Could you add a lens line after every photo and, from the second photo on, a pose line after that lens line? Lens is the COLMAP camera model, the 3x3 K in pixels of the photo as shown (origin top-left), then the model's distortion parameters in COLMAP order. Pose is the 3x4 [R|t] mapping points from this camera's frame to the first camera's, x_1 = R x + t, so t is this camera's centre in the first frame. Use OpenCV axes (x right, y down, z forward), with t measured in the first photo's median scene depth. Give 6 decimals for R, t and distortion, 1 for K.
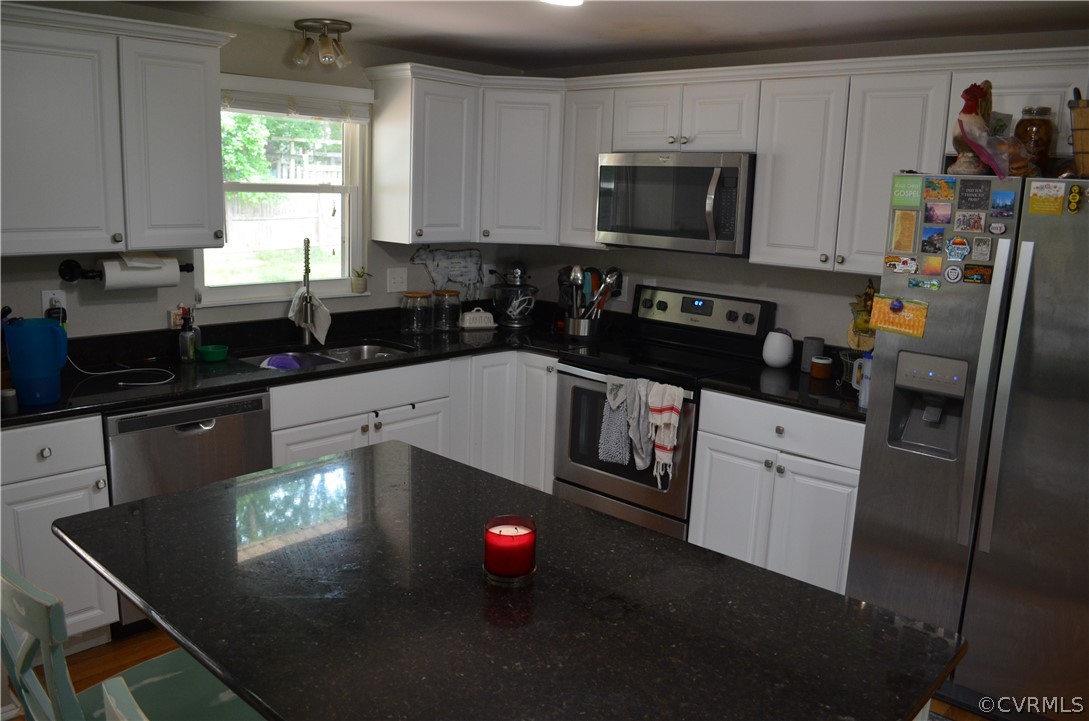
lens RADIAL K [[856.0, 0, 544.5], [0, 856.0, 360.5], [0, 0, 1]] dist [-0.075004, 0.001067]
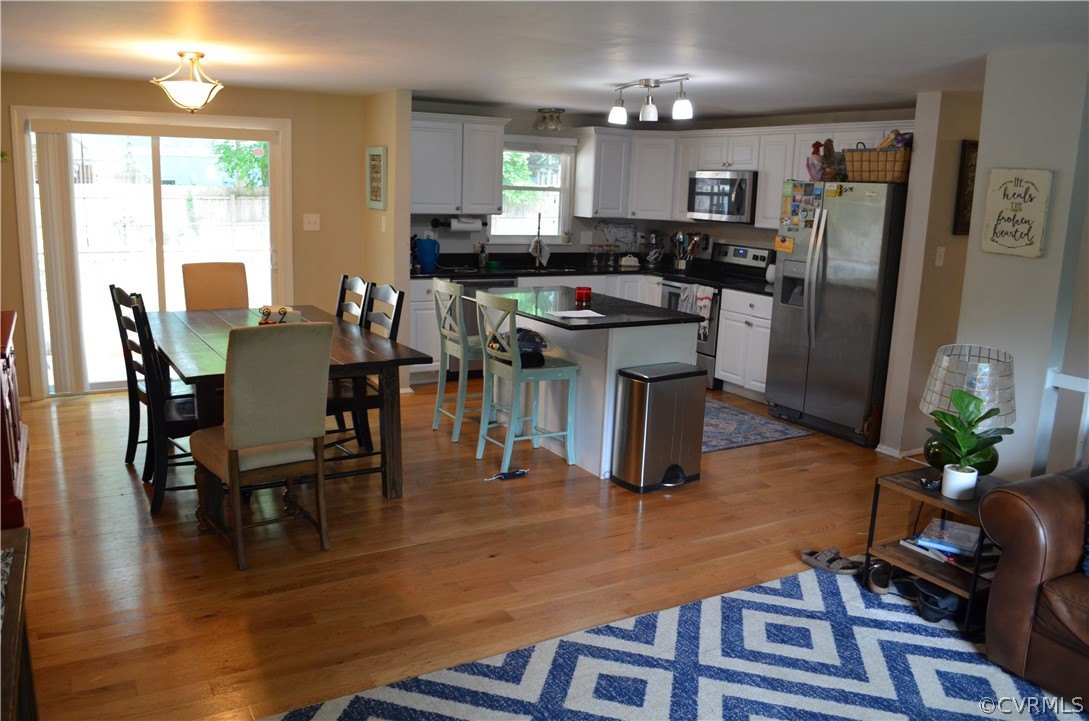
lens RADIAL K [[856.0, 0, 544.5], [0, 856.0, 360.5], [0, 0, 1]] dist [-0.075004, 0.001067]
pose [[0.956827, 0.056196, -0.285175, 0.329345], [-0.058725, 0.998274, -0.000321, 0.205662], [0.284665, 0.017054, 0.958475, -0.938487]]
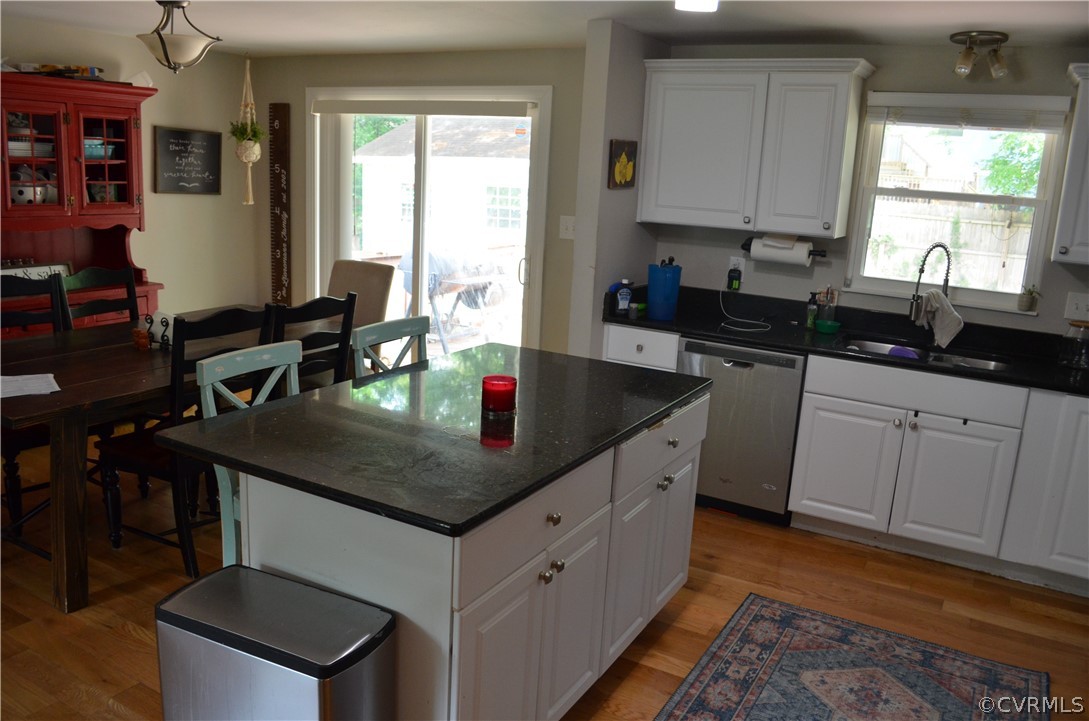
lens RADIAL K [[856.0, 0, 544.5], [0, 856.0, 360.5], [0, 0, 1]] dist [-0.075004, 0.001067]
pose [[0.230602, 0.189573, -0.954403, 0.607584], [-0.237432, 0.962153, 0.133745, -0.025991], [0.943636, 0.195764, 0.266885, 0.283008]]
